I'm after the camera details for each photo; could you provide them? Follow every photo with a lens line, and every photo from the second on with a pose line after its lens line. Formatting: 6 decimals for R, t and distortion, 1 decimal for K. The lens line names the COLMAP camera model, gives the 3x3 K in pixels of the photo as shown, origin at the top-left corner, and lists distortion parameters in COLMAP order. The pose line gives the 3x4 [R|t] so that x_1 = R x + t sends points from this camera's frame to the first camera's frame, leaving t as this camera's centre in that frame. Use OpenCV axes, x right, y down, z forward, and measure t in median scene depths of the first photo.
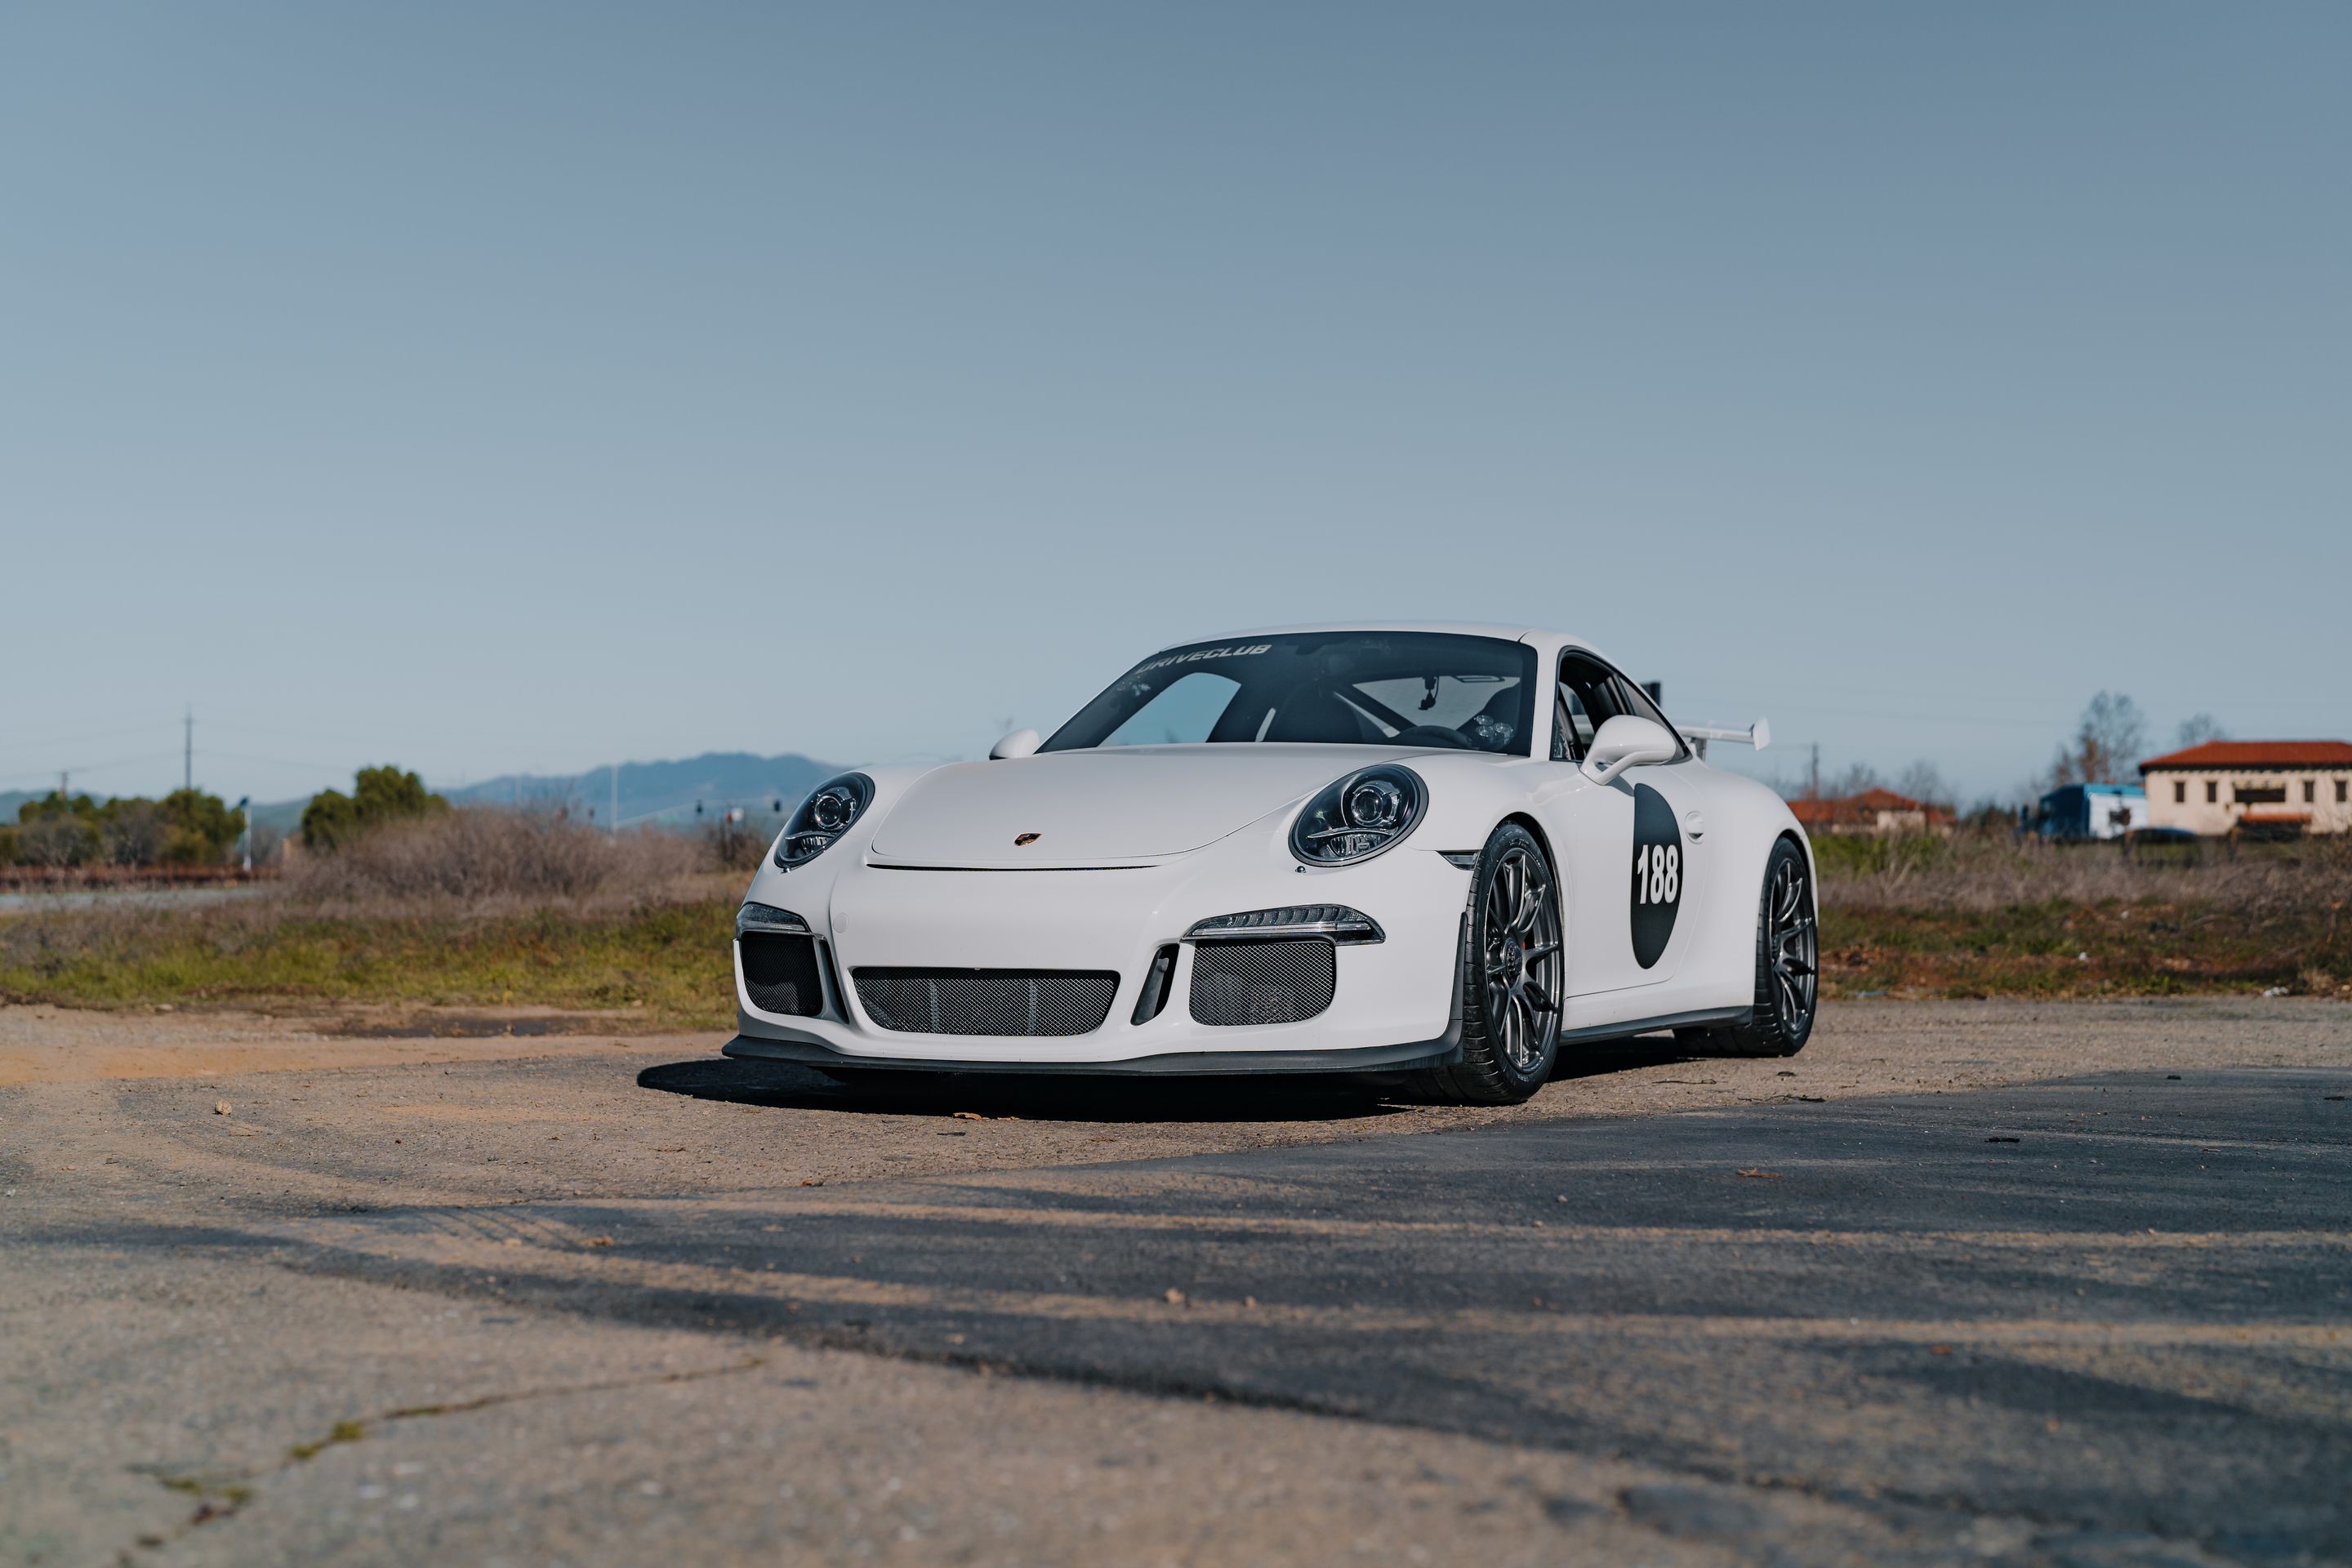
lens RADIAL K [[3344.9, 0, 1168.2], [0, 3344.9, 776.8], [0, 0, 1]] dist [-0.012096, 0.077045]
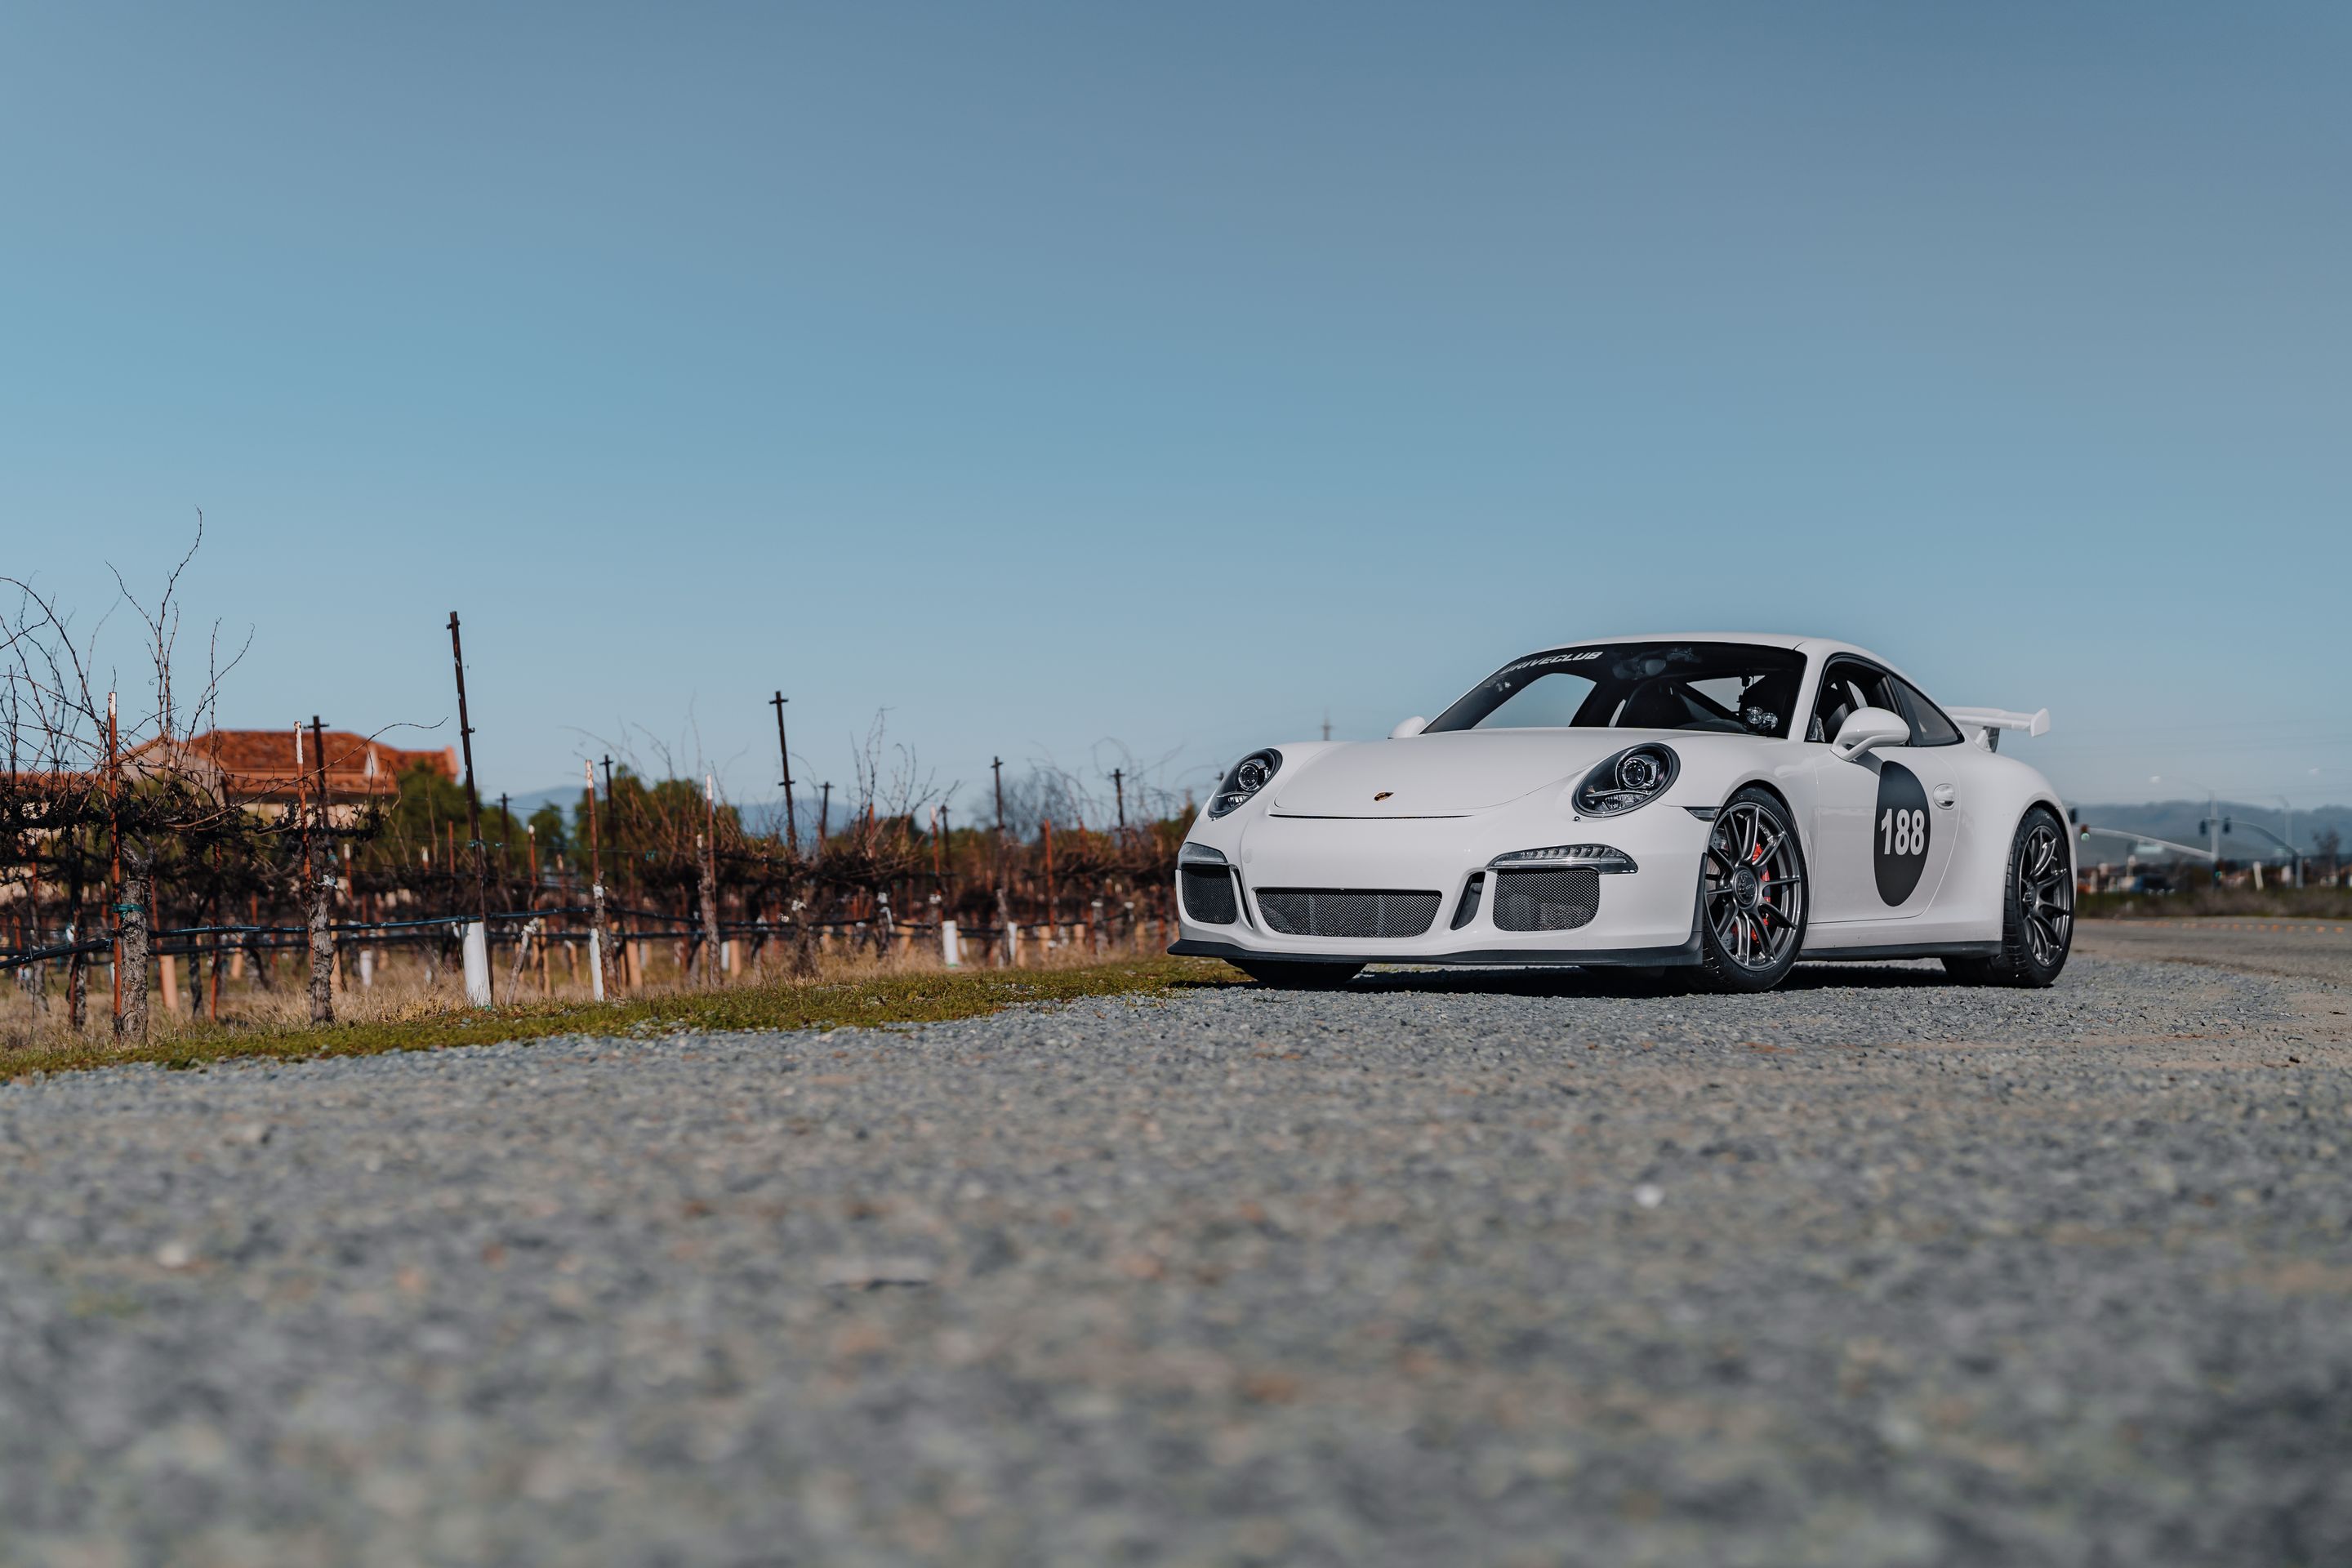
lens RADIAL K [[3344.9, 0, 1168.2], [0, 3344.9, 776.8], [0, 0, 1]] dist [-0.012096, 0.077045]
pose [[0.985685, 0.005993, -0.168493, 0.085031], [-0.005676, 0.999981, 0.002366, 0.006673], [0.168504, -0.001375, 0.985700, -0.304578]]
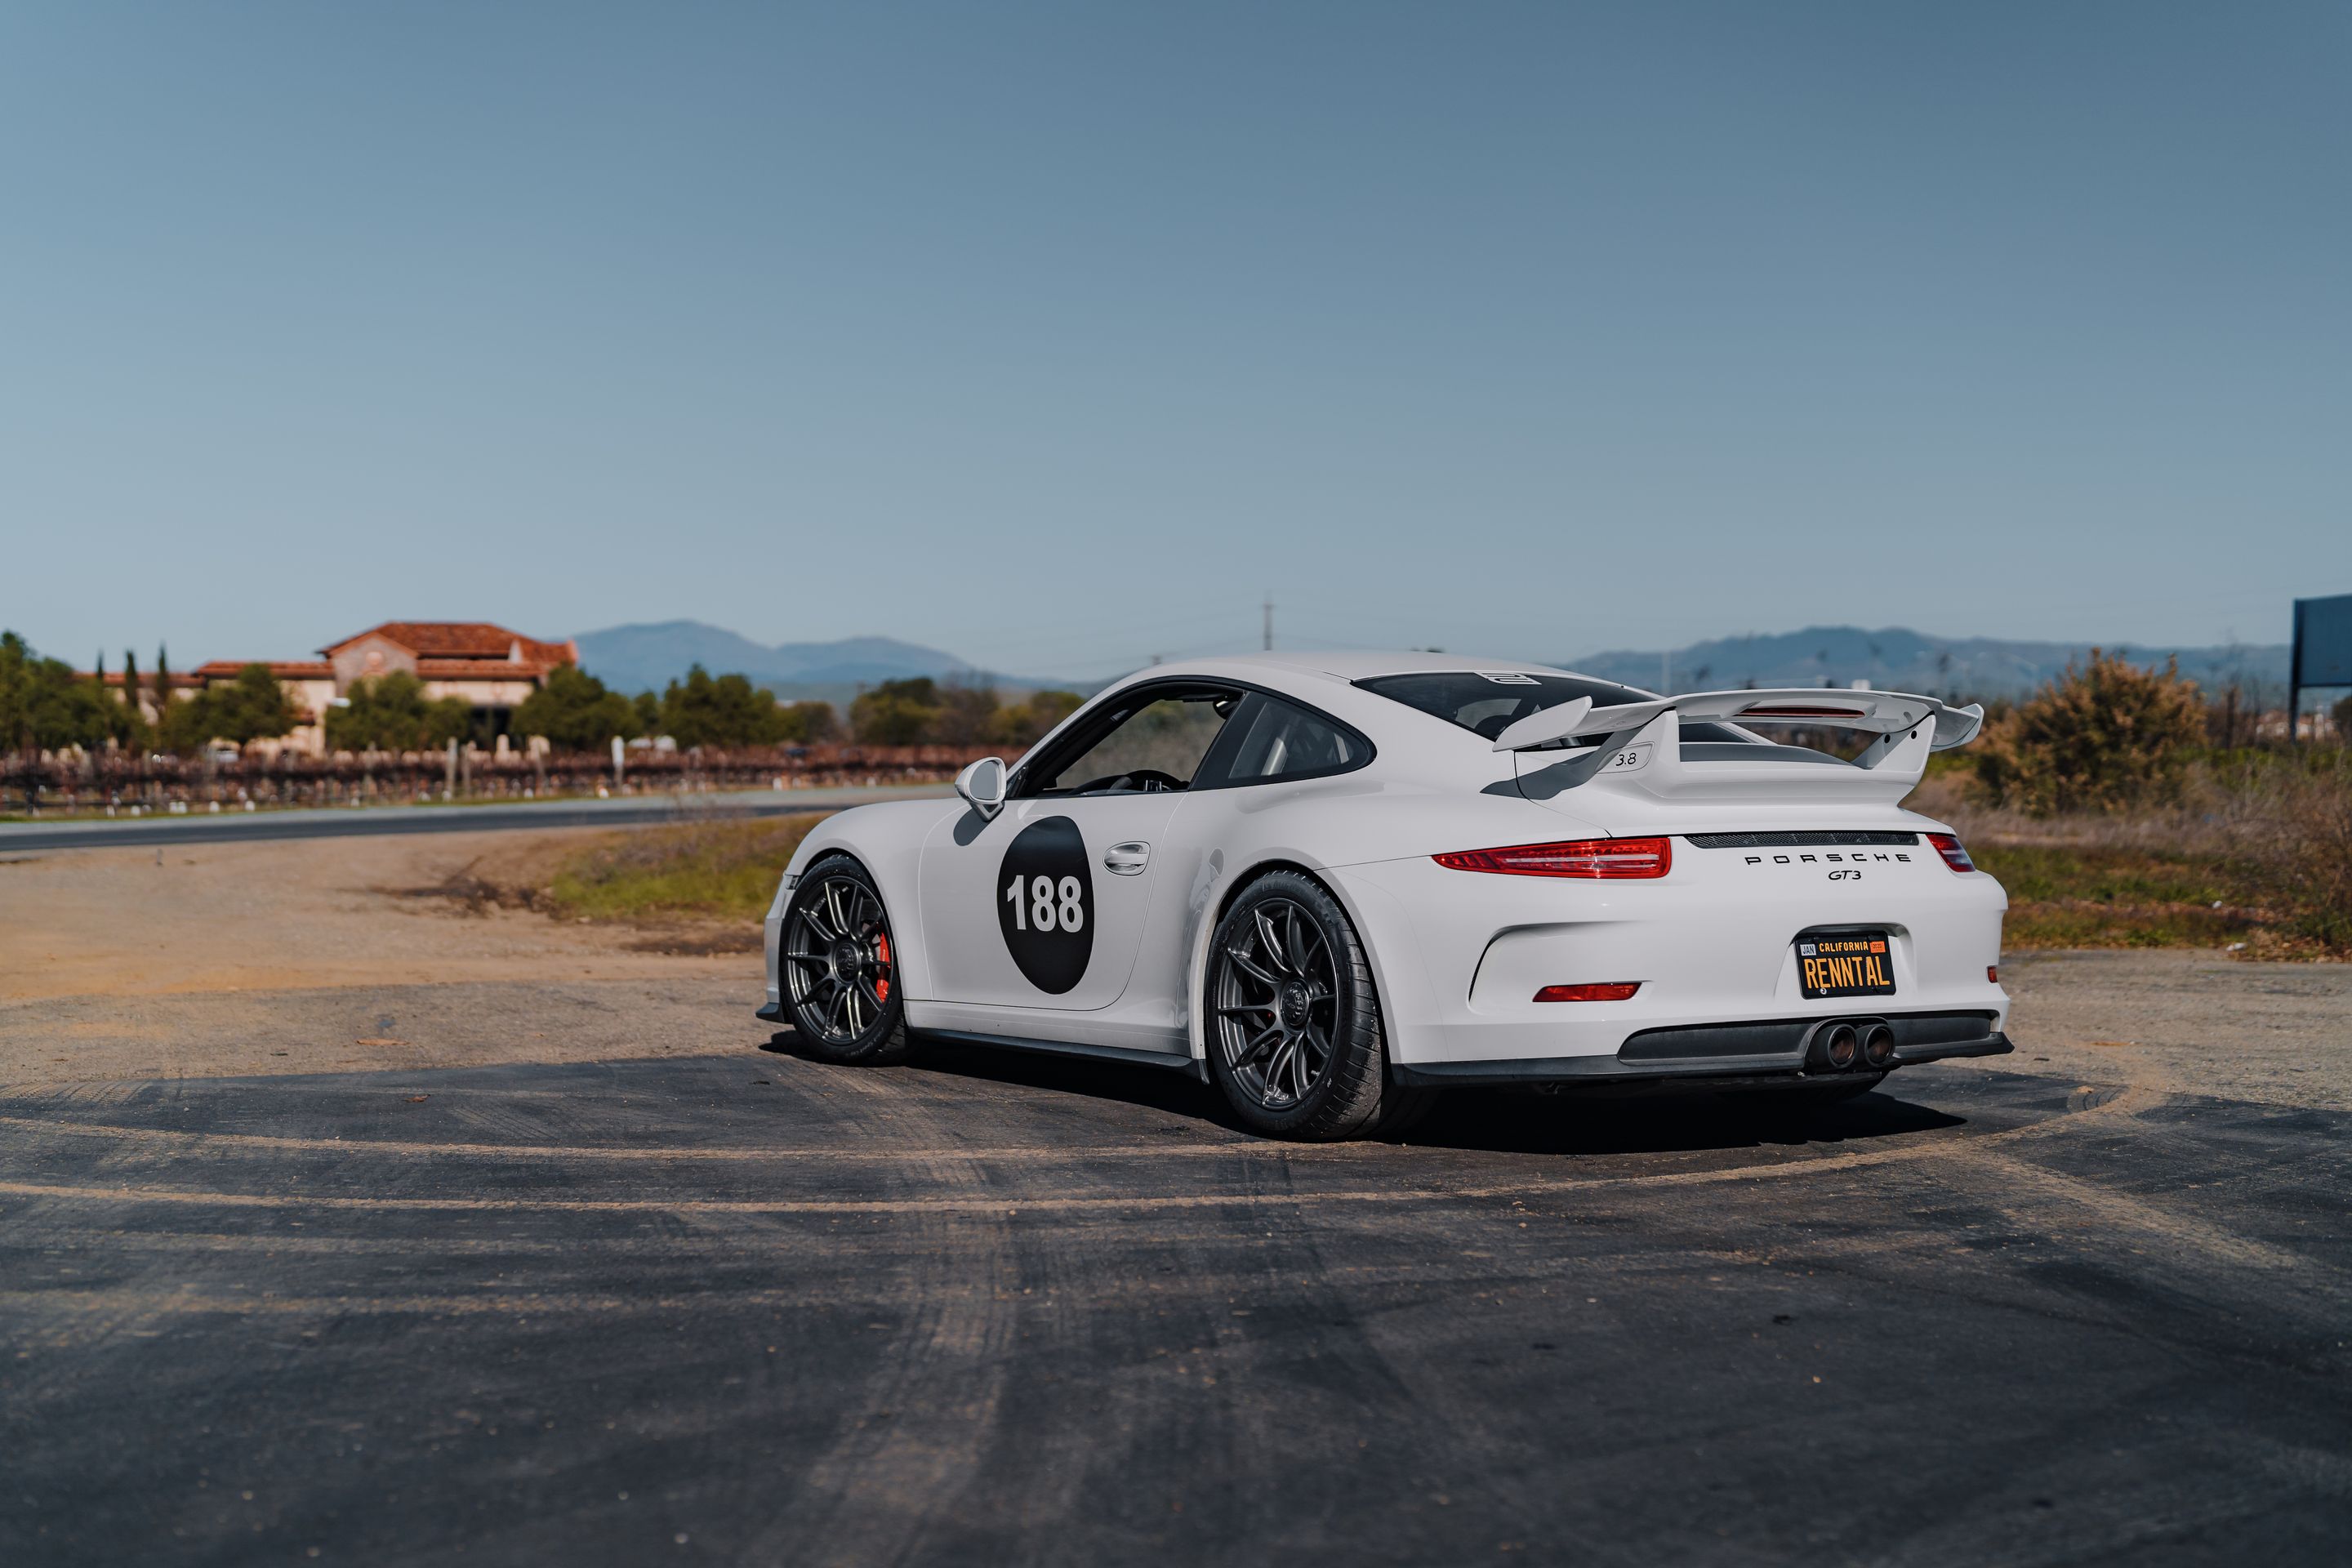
lens RADIAL K [[3344.9, 0, 1168.2], [0, 3344.9, 776.8], [0, 0, 1]] dist [-0.012096, 0.077045]
pose [[0.982139, 0.018983, -0.187195, 2.752923], [-0.009698, 0.998683, 0.050389, -0.445869], [0.187905, -0.047674, 0.981030, -8.220433]]
